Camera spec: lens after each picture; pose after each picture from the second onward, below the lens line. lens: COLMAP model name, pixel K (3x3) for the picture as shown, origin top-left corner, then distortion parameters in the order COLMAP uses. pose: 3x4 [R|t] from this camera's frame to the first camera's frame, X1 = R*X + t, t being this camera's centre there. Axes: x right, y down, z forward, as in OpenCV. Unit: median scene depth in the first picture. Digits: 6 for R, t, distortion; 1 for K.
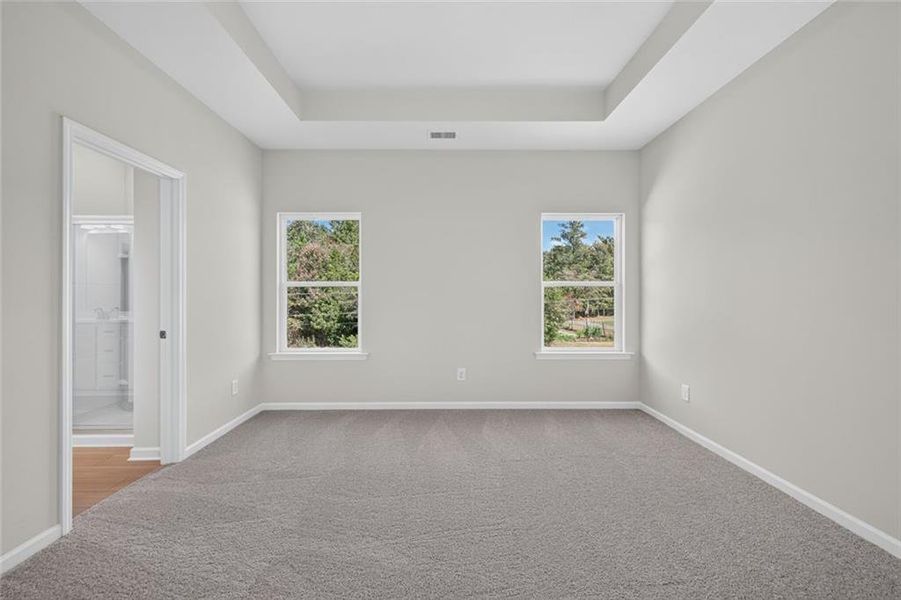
lens RADIAL K [[377.7, 0, 450.5], [0, 377.7, 300.0], [0, 0, 1]] dist [-0.000735, -0.000374]
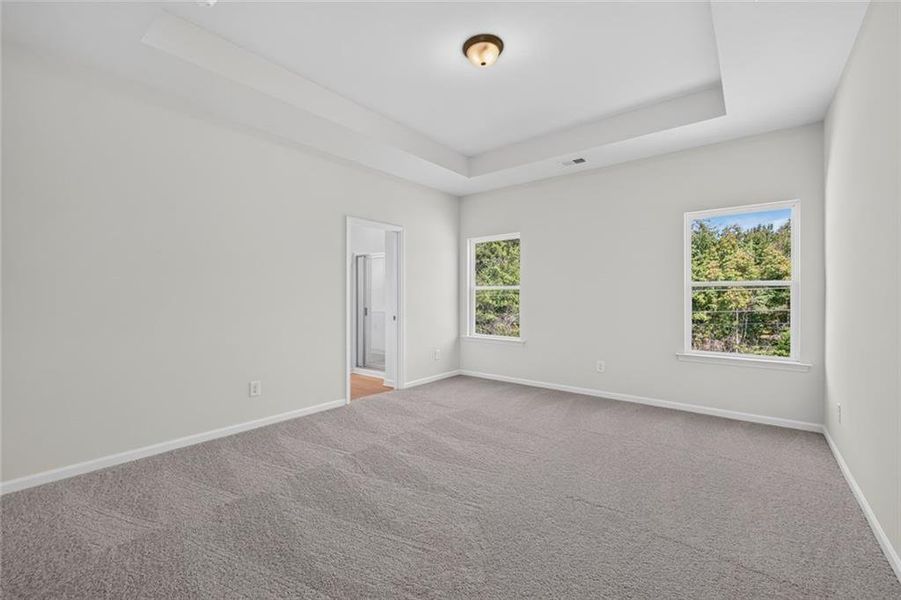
lens RADIAL K [[377.7, 0, 450.5], [0, 377.7, 300.0], [0, 0, 1]] dist [-0.000735, -0.000374]
pose [[0.771683, 0.006908, -0.635969, 0.424181], [-0.004473, 0.999975, 0.005434, -0.004545], [0.635991, -0.001349, 0.771695, -0.163083]]
